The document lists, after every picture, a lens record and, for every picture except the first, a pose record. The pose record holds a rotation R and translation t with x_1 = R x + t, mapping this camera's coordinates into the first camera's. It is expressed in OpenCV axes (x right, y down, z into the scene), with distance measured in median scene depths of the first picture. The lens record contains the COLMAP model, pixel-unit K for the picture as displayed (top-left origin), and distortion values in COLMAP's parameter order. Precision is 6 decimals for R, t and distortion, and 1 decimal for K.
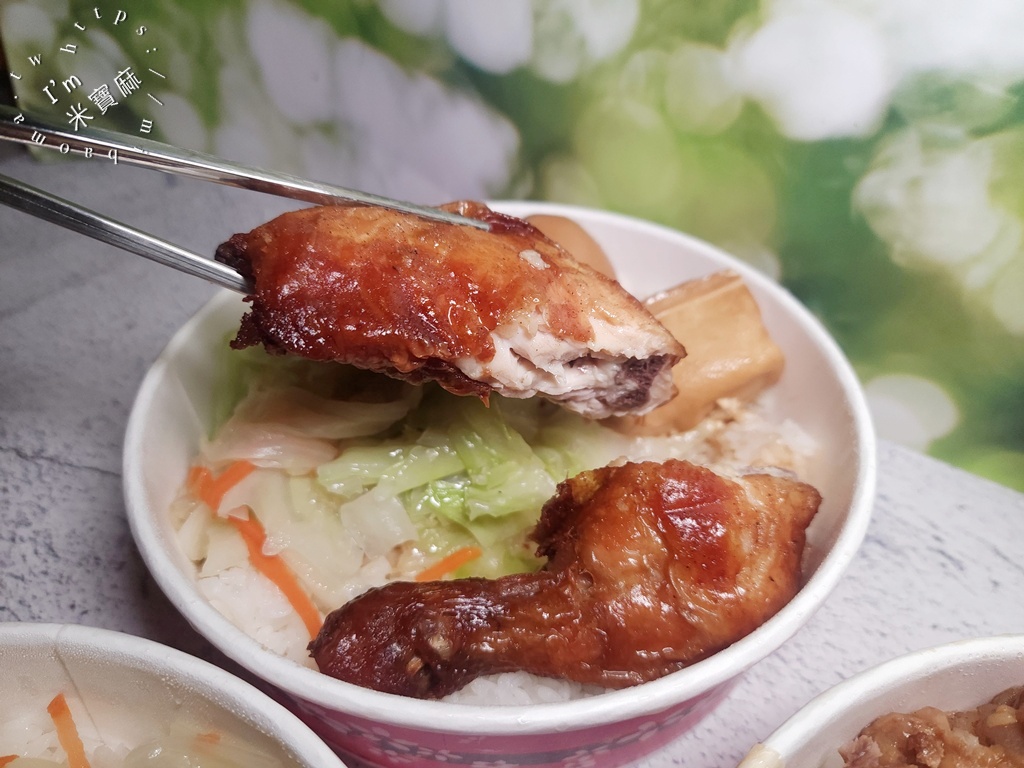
lens RADIAL K [[741.4, 0, 512.0], [0, 741.4, 384.0], [0, 0, 1]] dist [-0.023893, -0.003505]
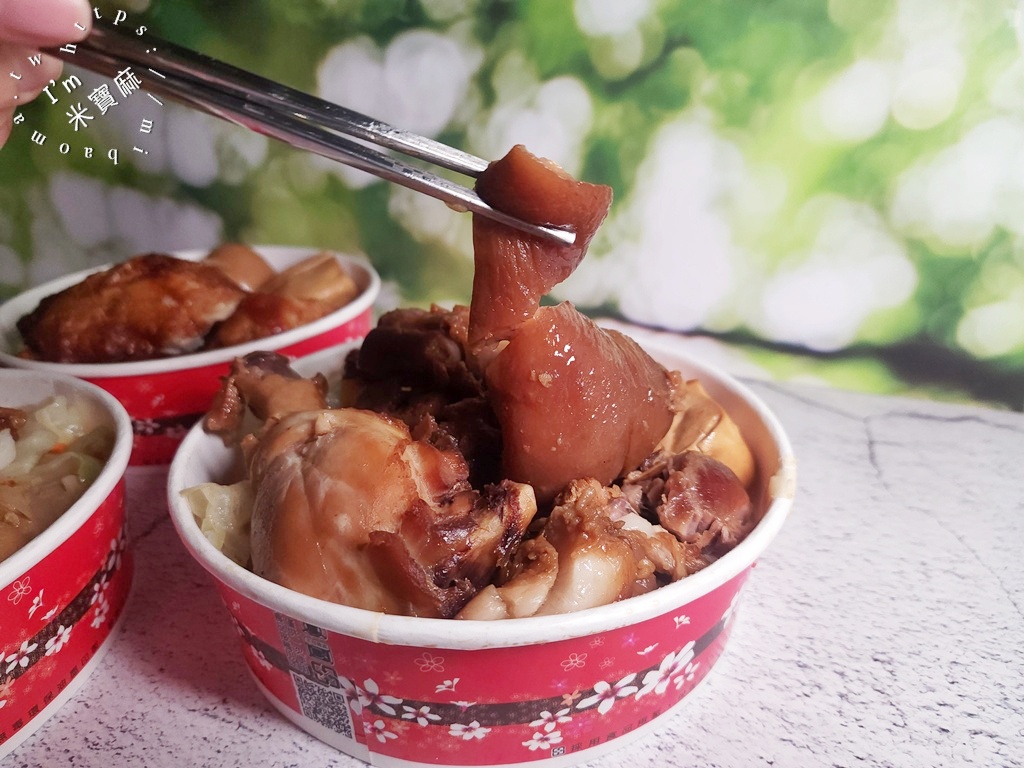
lens RADIAL K [[734.2, 0, 519.5], [0, 734.2, 381.5], [0, 0, 1]] dist [-0.010858, -0.006543]
pose [[0.967058, -0.139587, 0.212870, 0.336877], [0.193645, 0.946195, -0.259263, 0.768626], [-0.165226, 0.291944, 0.942056, -0.778730]]
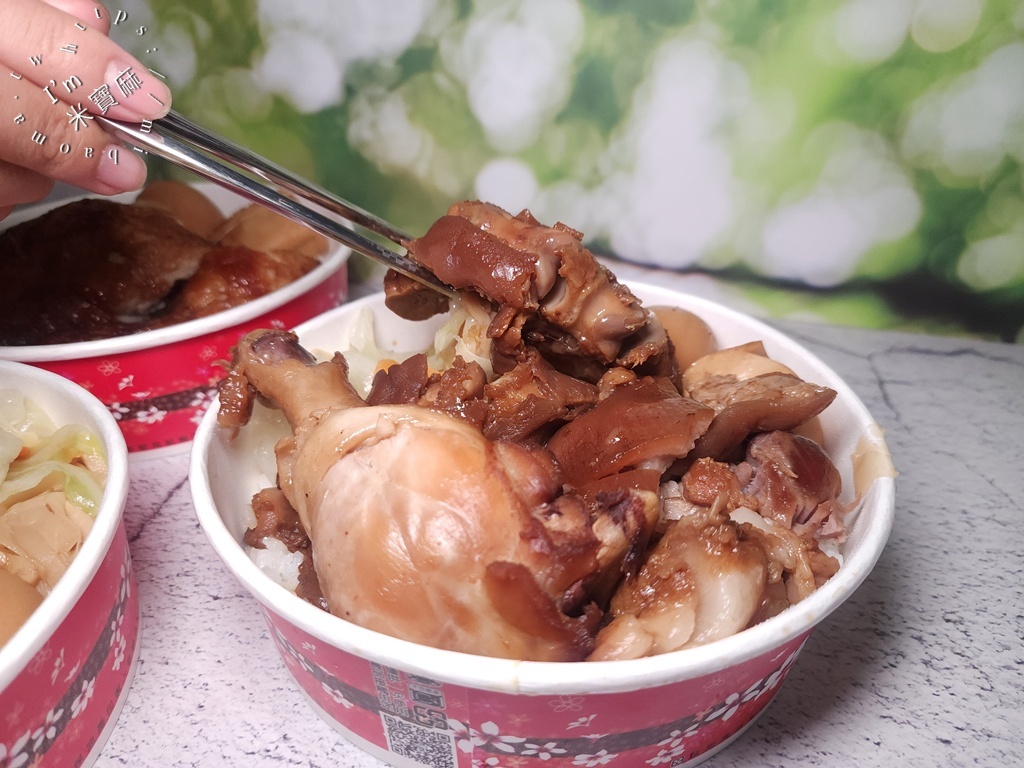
lens RADIAL K [[732.1, 0, 519.9], [0, 732.1, 387.6], [0, 0, 1]] dist [0.001693, -0.019061]
pose [[0.924271, -0.215246, 0.315265, 0.180056], [0.260013, 0.959648, -0.107091, 0.612911], [-0.279493, 0.180954, 0.942942, -0.643050]]
